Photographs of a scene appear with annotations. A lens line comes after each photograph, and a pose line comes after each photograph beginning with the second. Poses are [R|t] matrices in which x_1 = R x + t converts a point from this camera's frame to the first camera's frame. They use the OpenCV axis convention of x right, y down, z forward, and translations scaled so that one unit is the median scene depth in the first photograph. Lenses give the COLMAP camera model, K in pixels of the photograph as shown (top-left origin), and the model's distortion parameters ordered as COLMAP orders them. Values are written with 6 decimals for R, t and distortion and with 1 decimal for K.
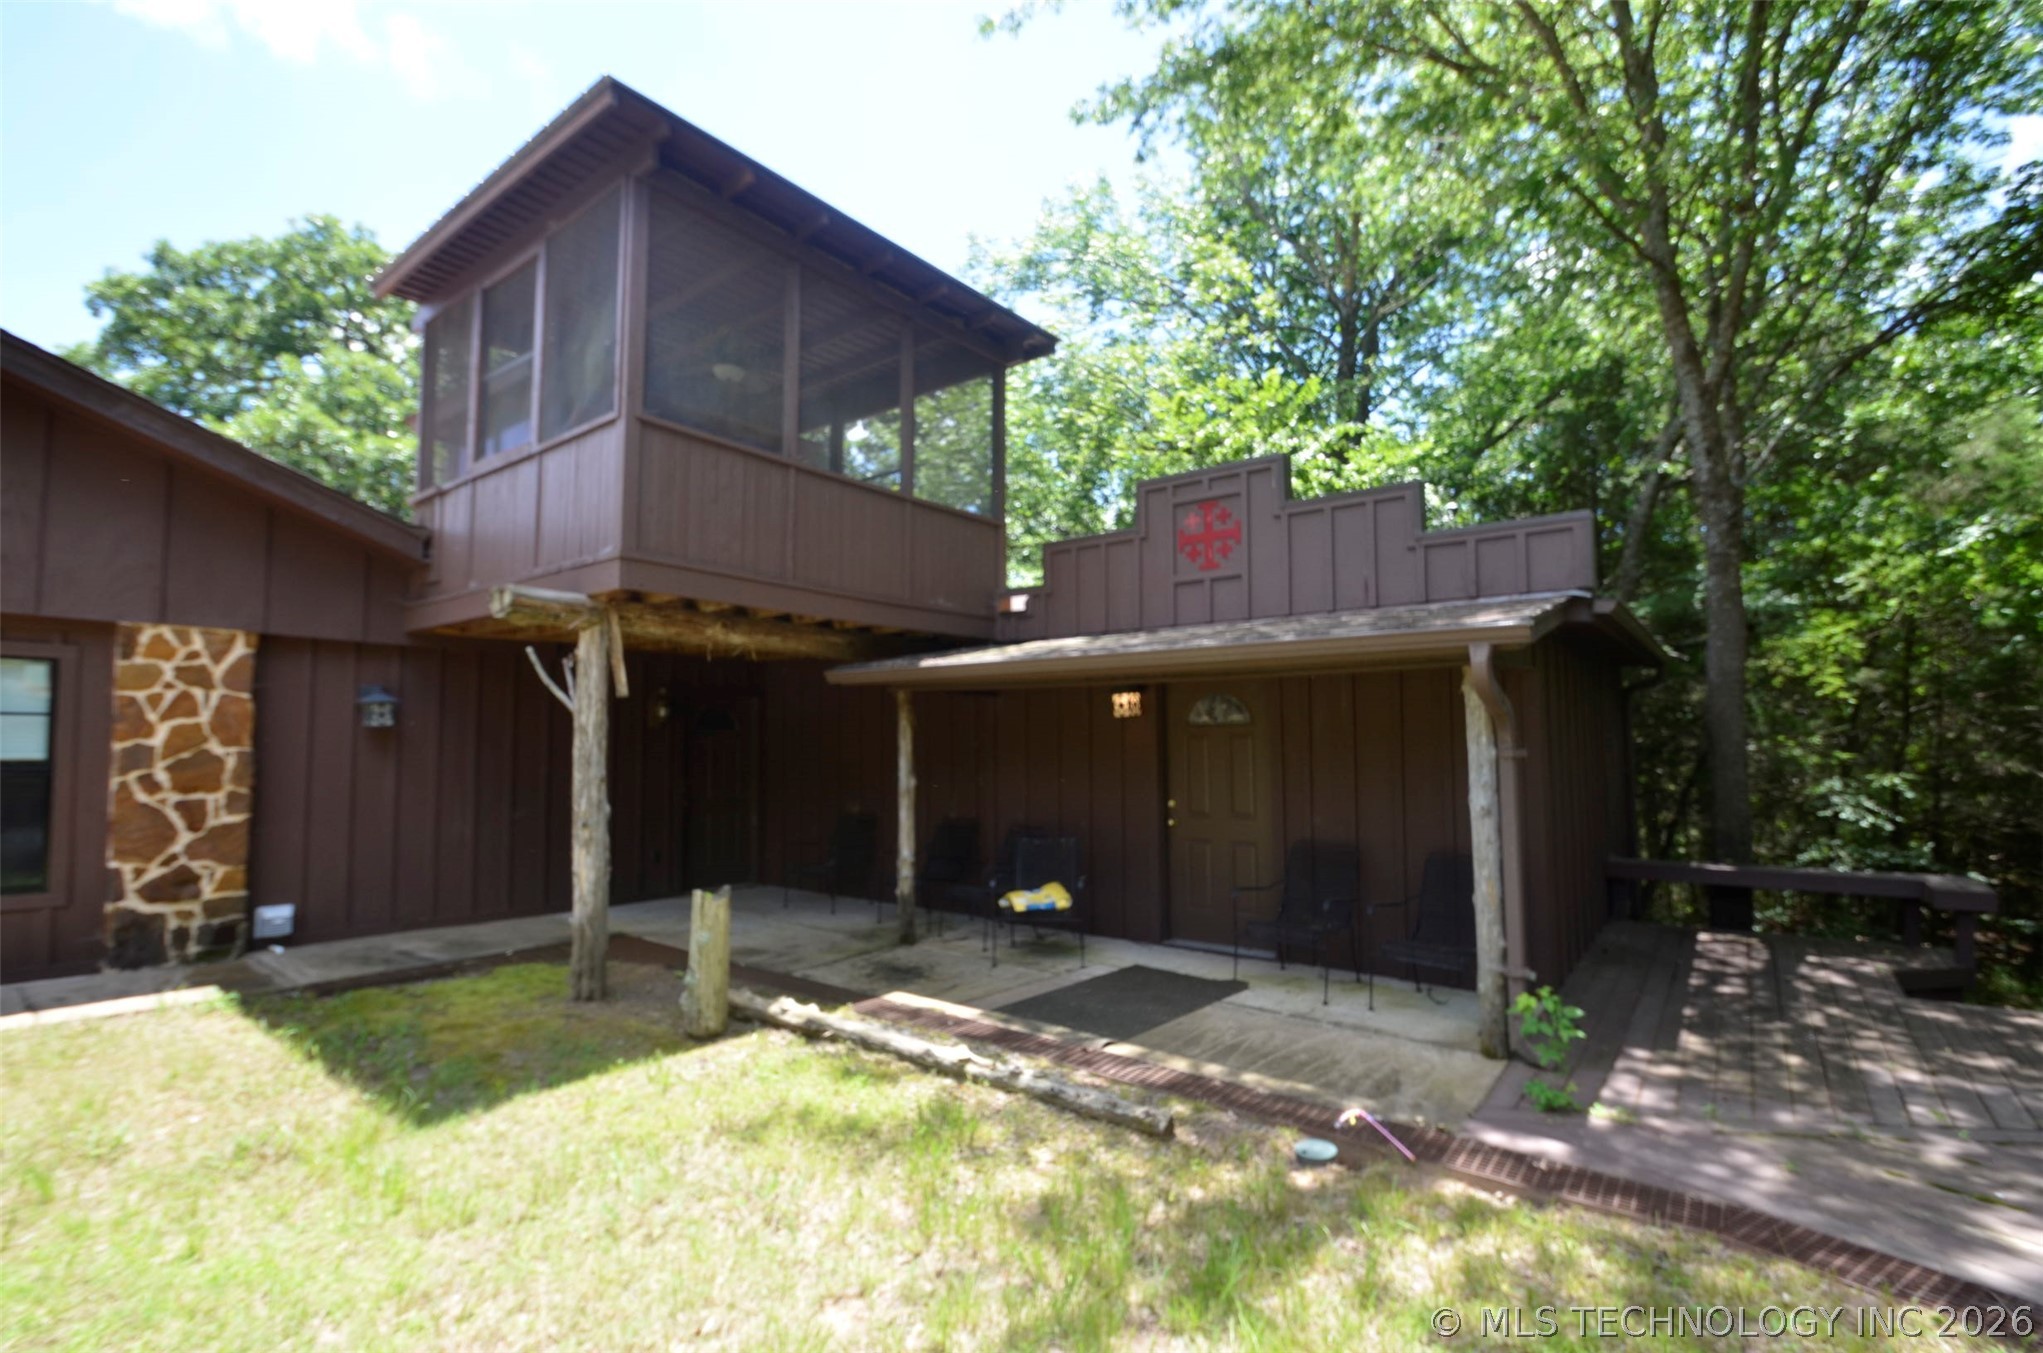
lens RADIAL K [[939.2, 0, 1008.8], [0, 939.2, 693.7], [0, 0, 1]] dist [-0.002943, -0.009453]
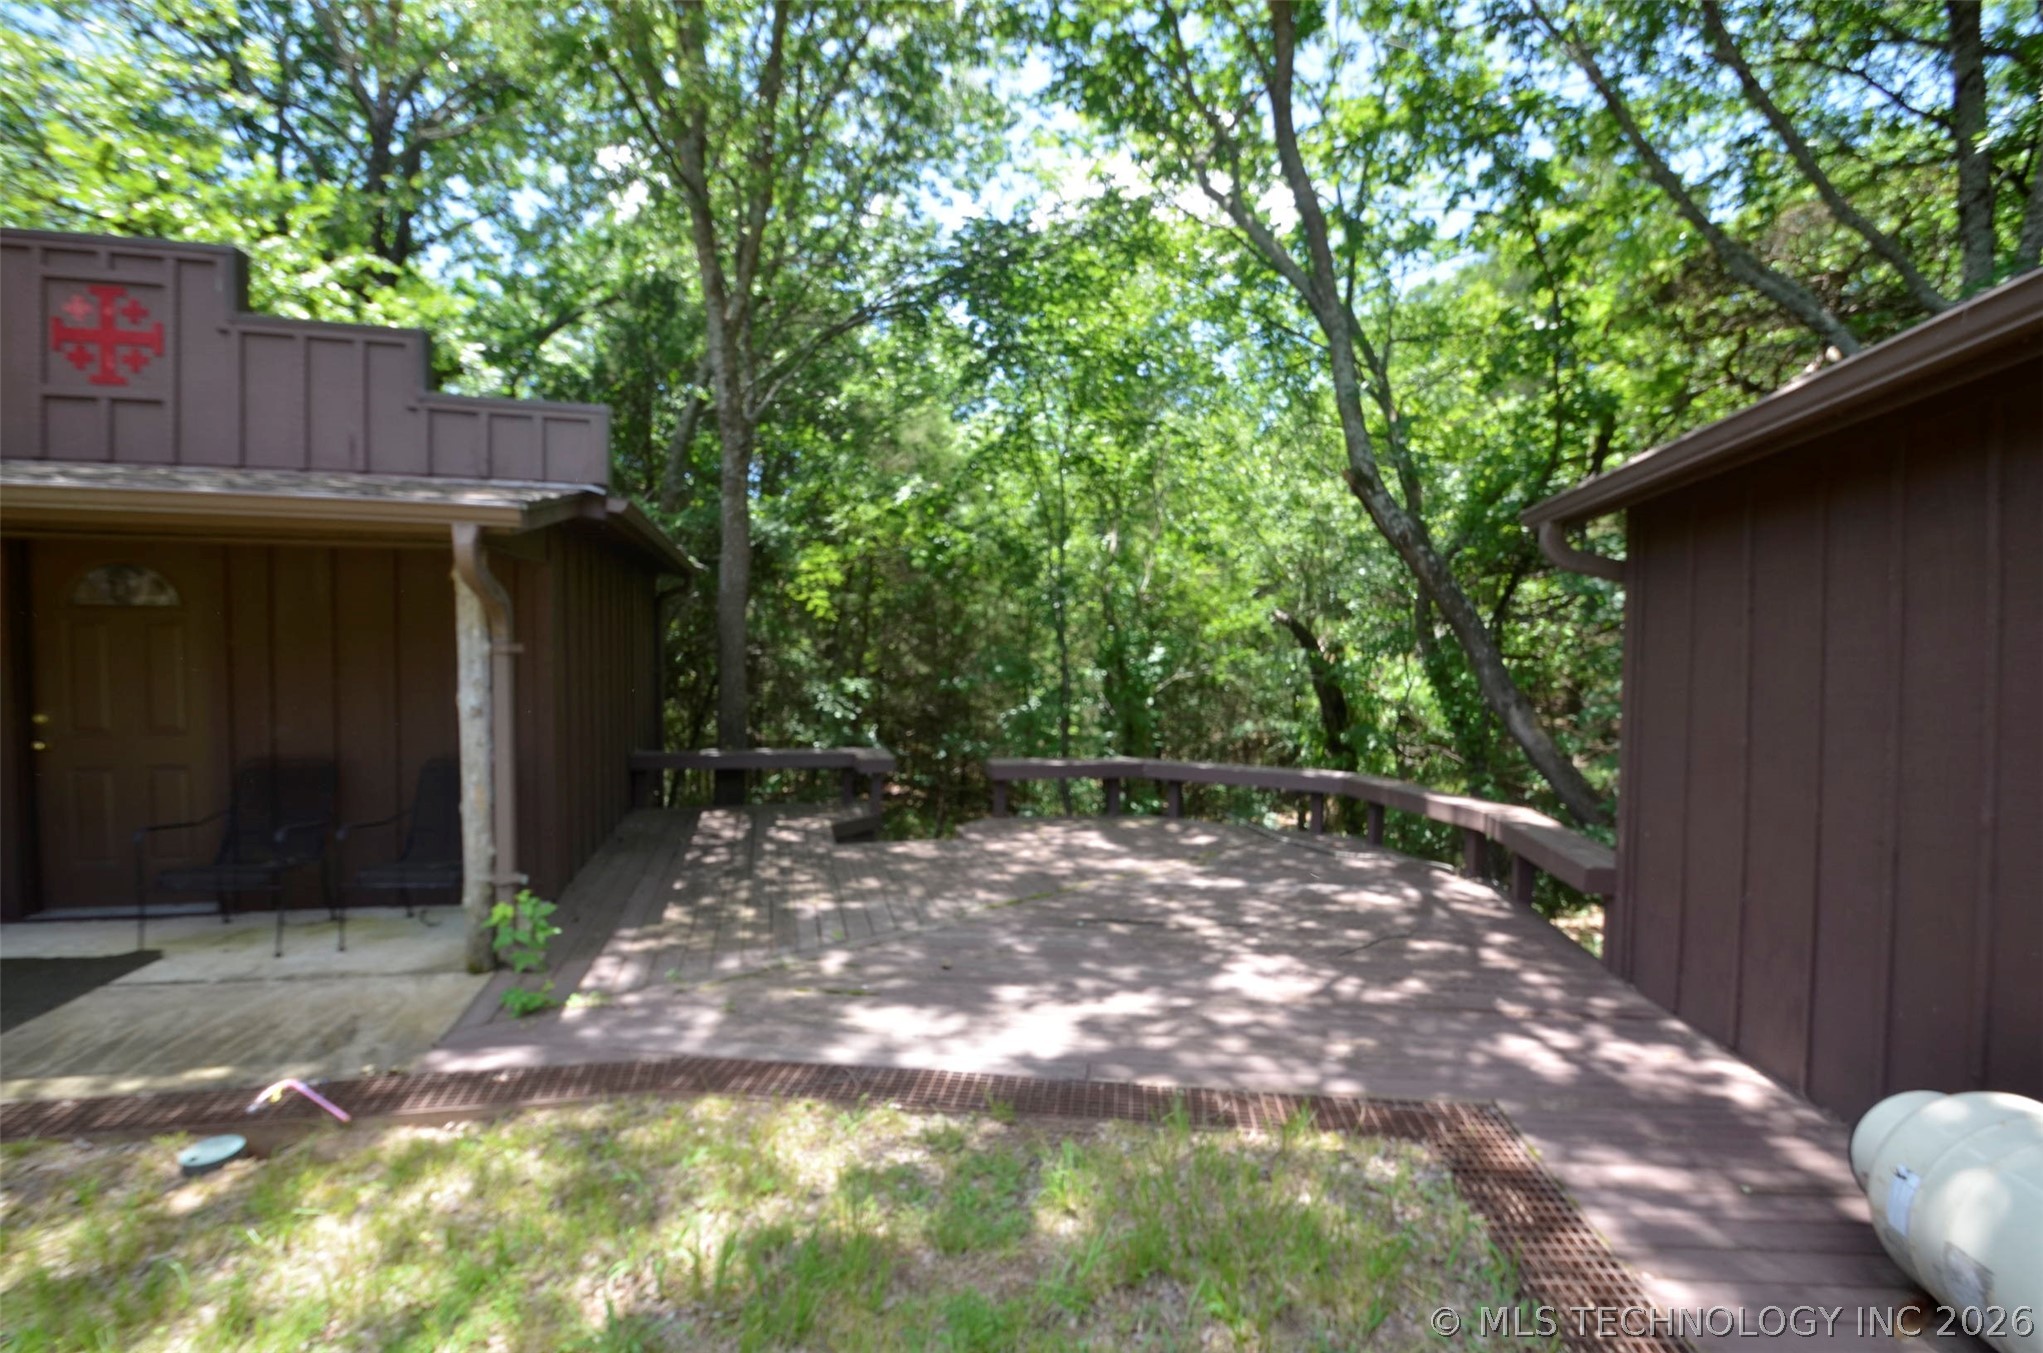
lens RADIAL K [[939.2, 0, 1020.5], [0, 939.2, 689.0], [0, 0, 1]] dist [-0.002943, -0.009453]
pose [[0.606711, -0.019271, 0.794689, 0.084067], [-0.058019, 0.995966, 0.068447, 0.008469], [-0.792803, -0.087635, 0.603145, 0.024989]]
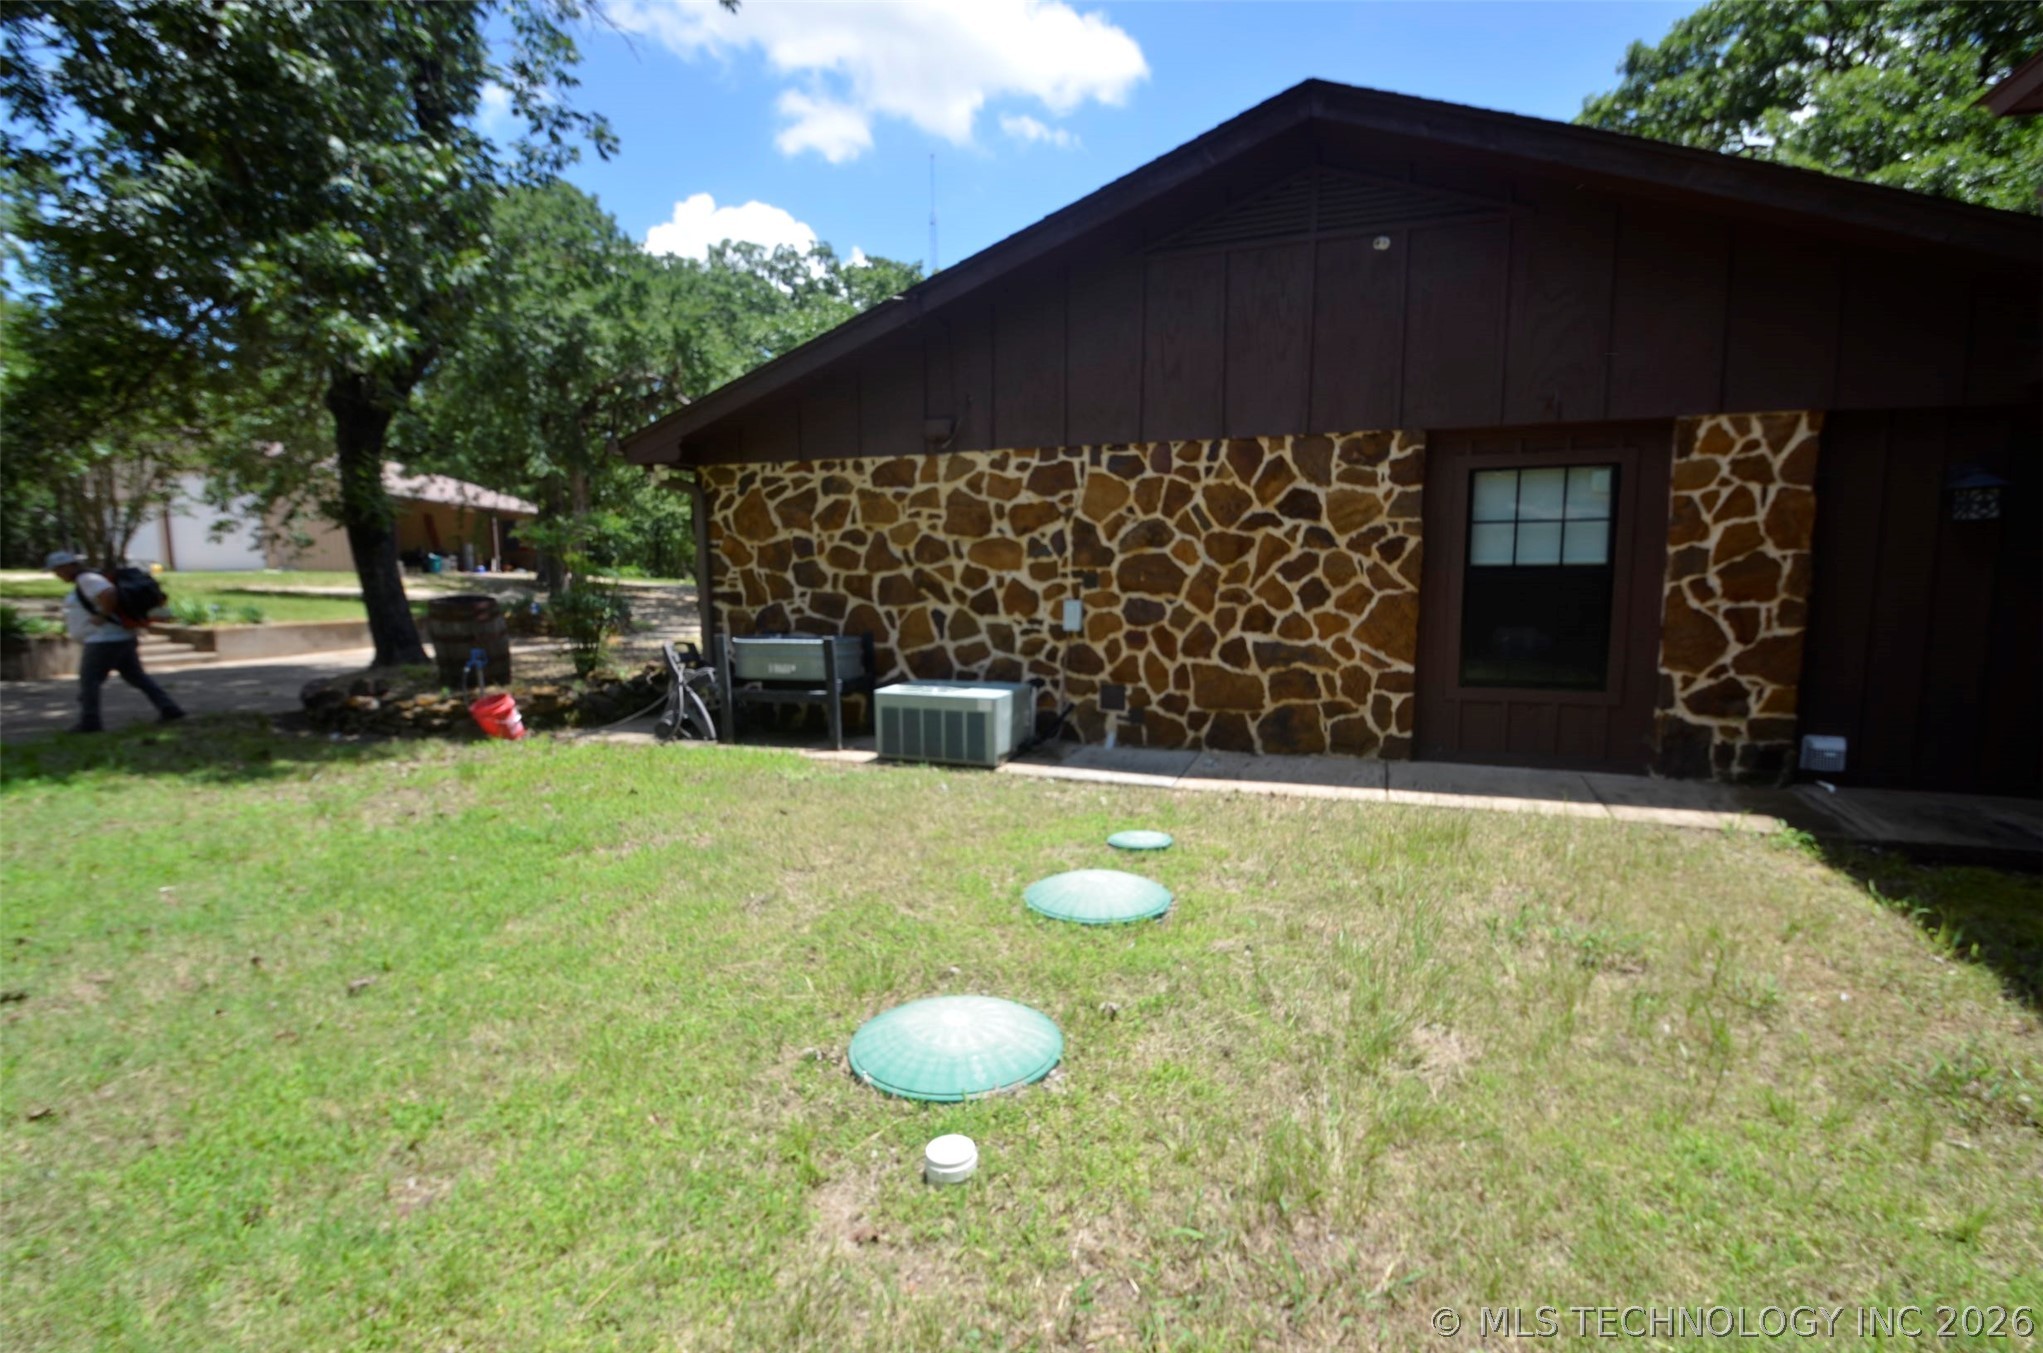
lens RADIAL K [[939.2, 0, 1020.1], [0, 939.2, 685.9], [0, 0, 1]] dist [-0.002943, -0.009453]
pose [[0.294222, 0.119073, -0.948291, -0.224502], [0.060752, 0.987872, 0.142892, 0.016733], [0.953804, -0.099653, 0.283420, 0.065802]]
